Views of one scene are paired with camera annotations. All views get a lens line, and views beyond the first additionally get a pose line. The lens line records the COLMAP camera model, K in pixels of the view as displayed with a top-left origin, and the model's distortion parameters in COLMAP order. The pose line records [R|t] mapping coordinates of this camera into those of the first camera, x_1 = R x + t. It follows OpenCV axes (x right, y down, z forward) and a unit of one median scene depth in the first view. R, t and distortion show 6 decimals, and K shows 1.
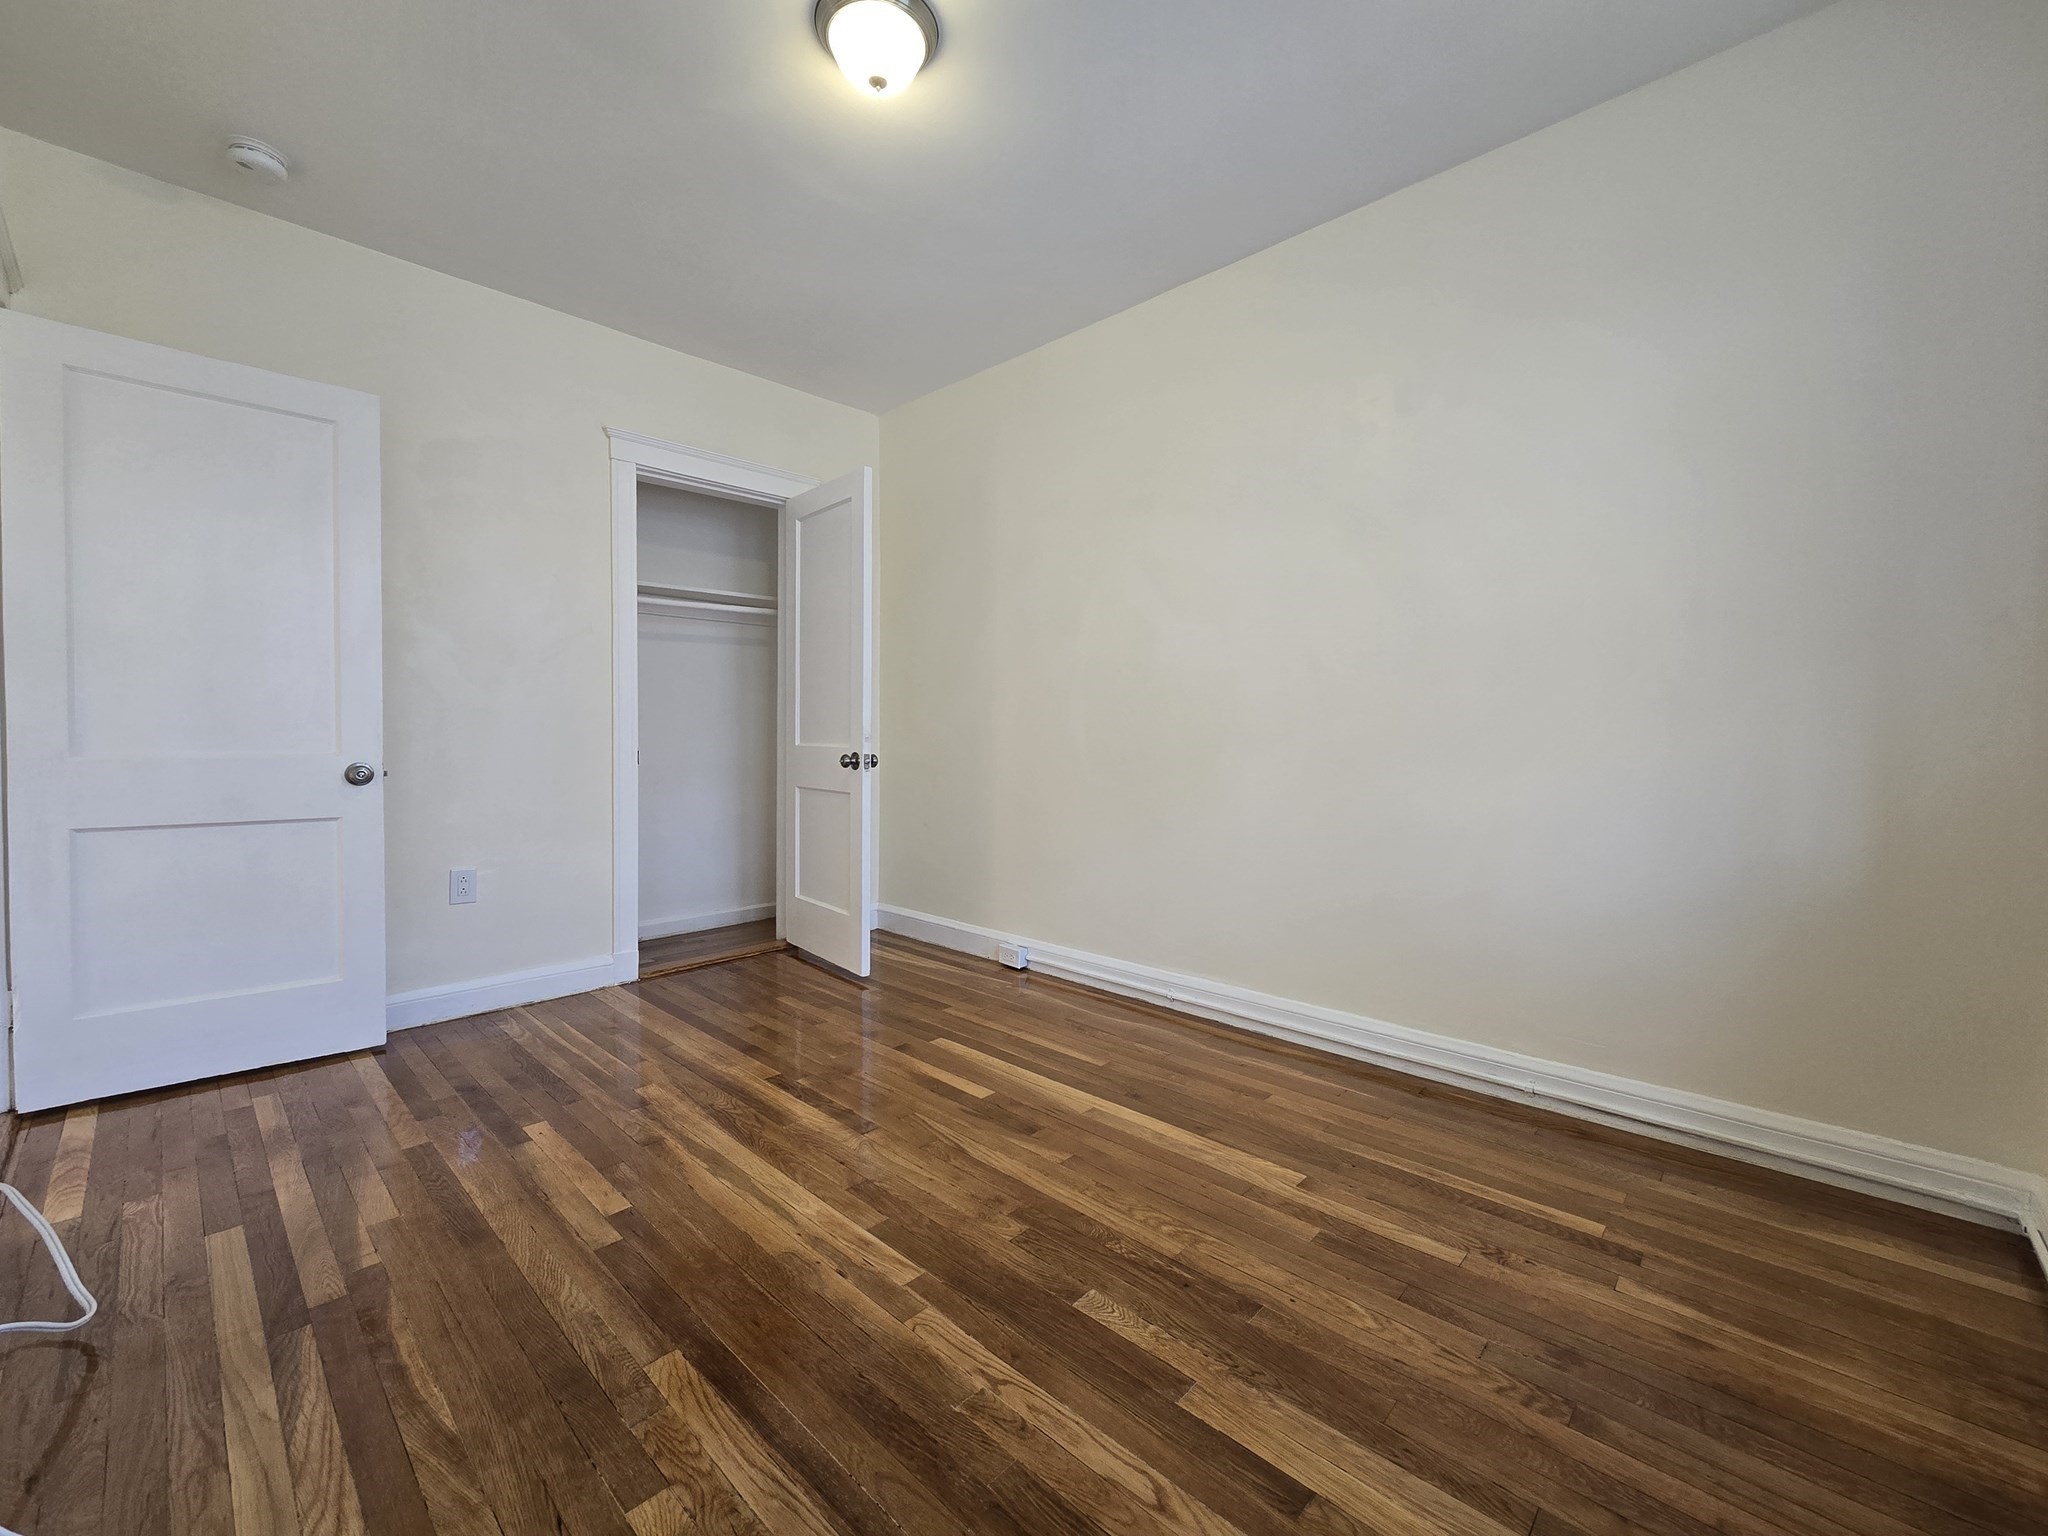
lens RADIAL K [[826.8, 0, 1030.0], [0, 826.8, 756.8], [0, 0, 1]] dist [-0.001326, -0.000109]
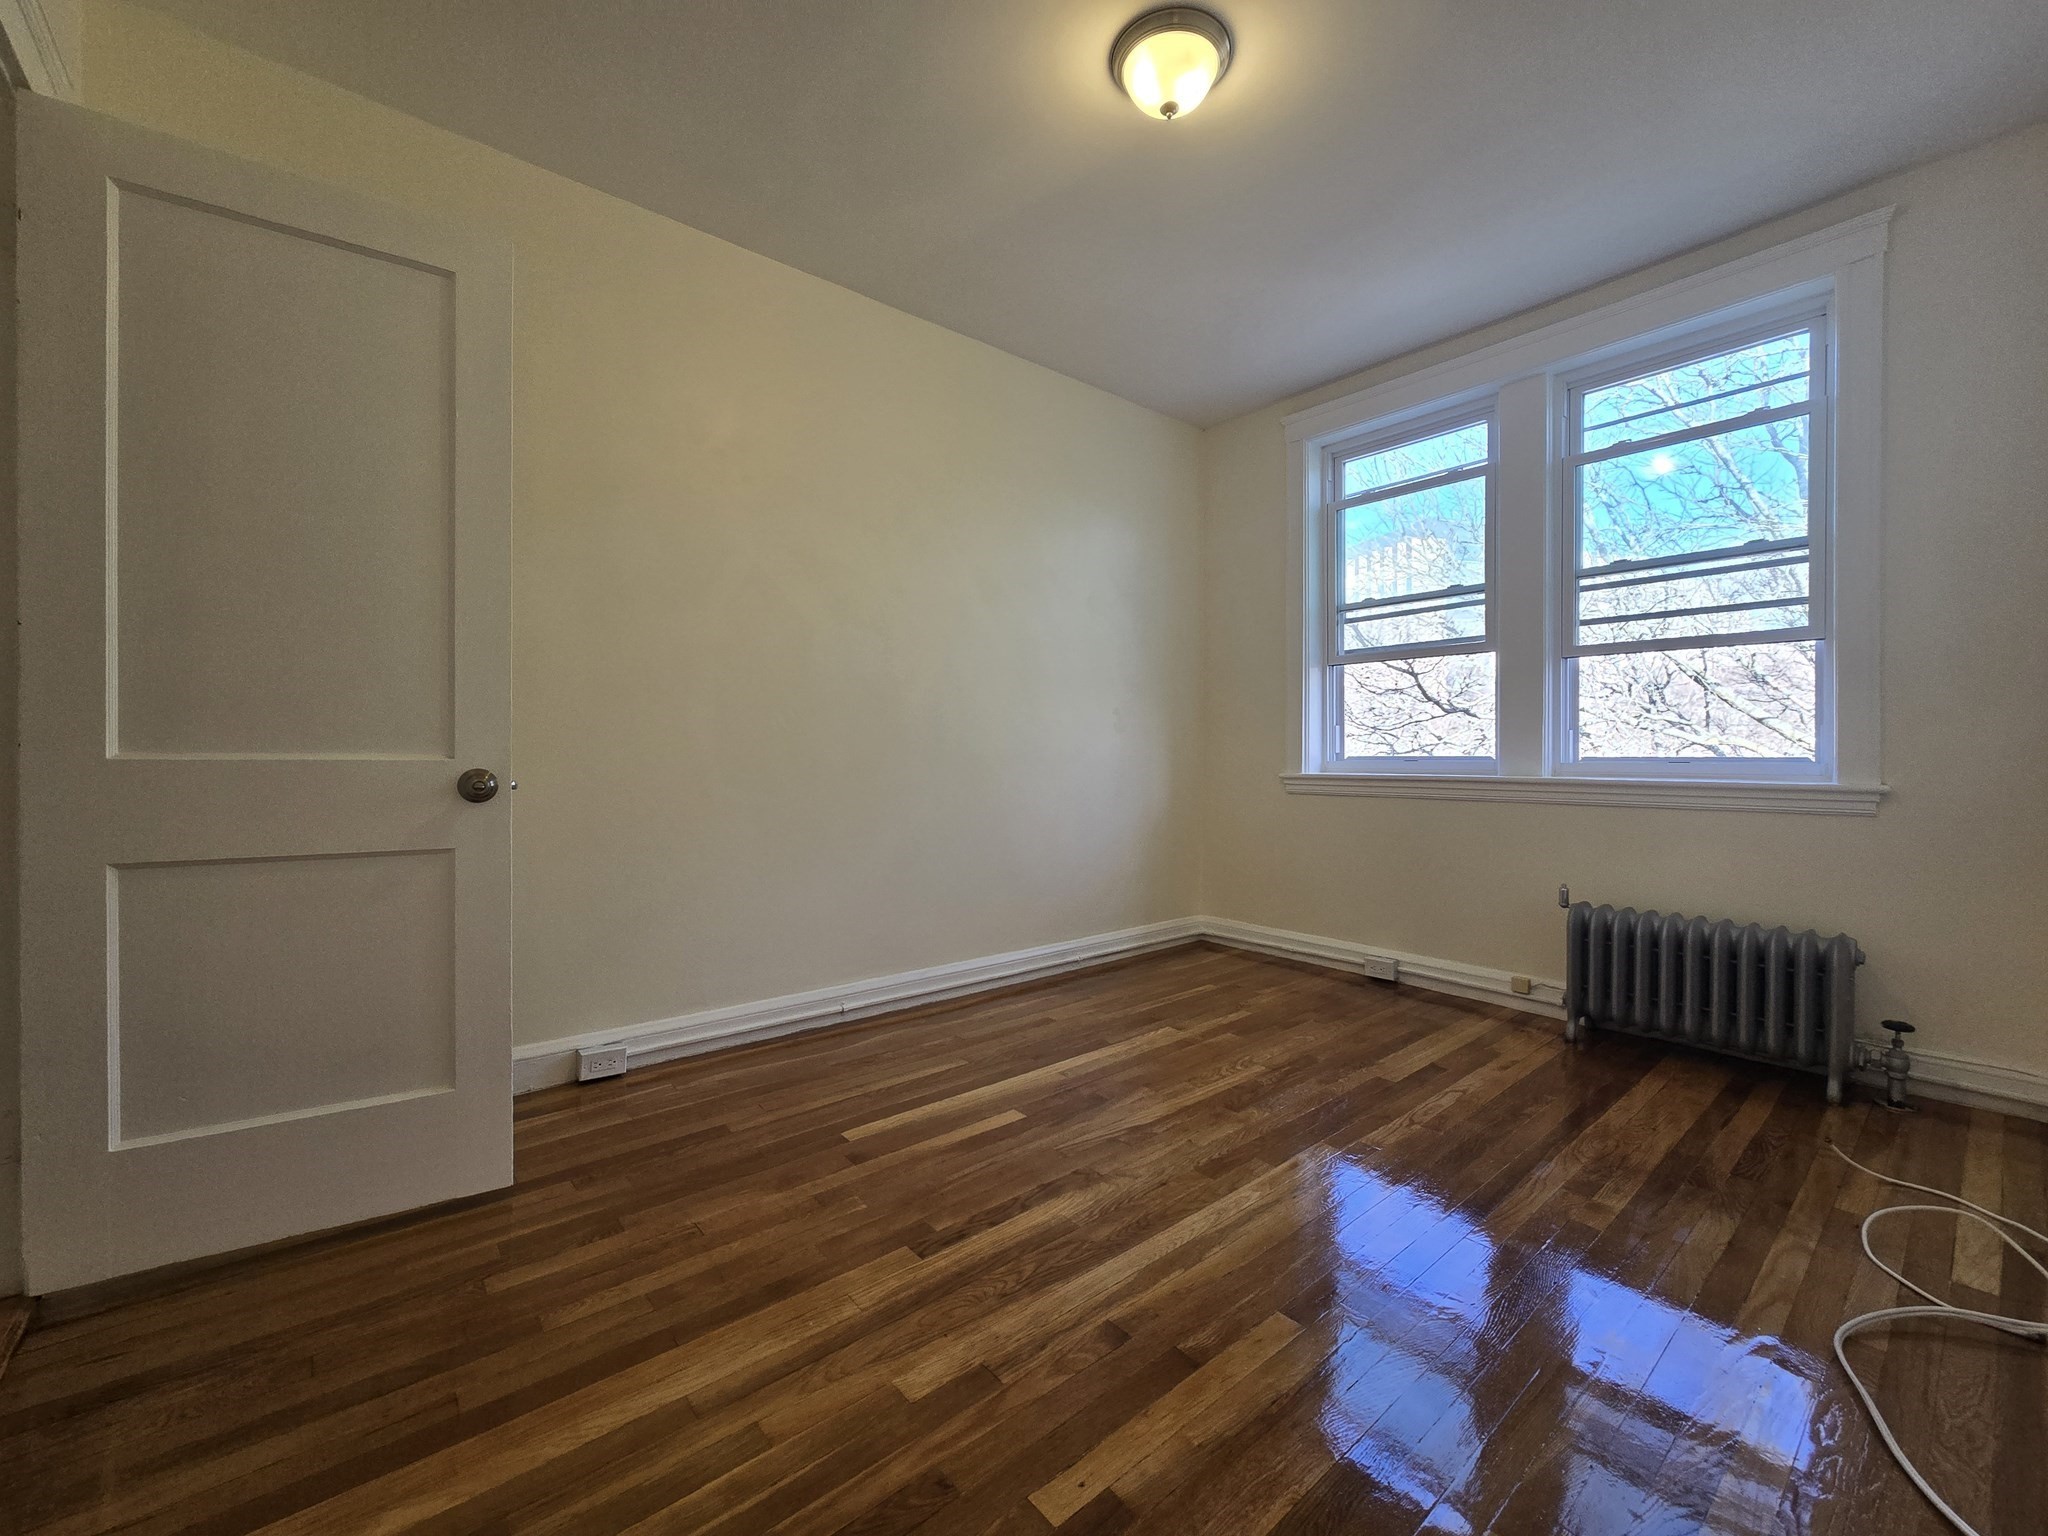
lens RADIAL K [[850.5, 0, 964.2], [0, 850.5, 741.8], [0, 0, 1]] dist [-0.002844, -0.000180]
pose [[0.143273, 0.007378, 0.989656, -1.087949], [0.022959, 0.999678, -0.010776, -0.024616], [-0.989417, 0.024266, 0.143057, 0.926283]]
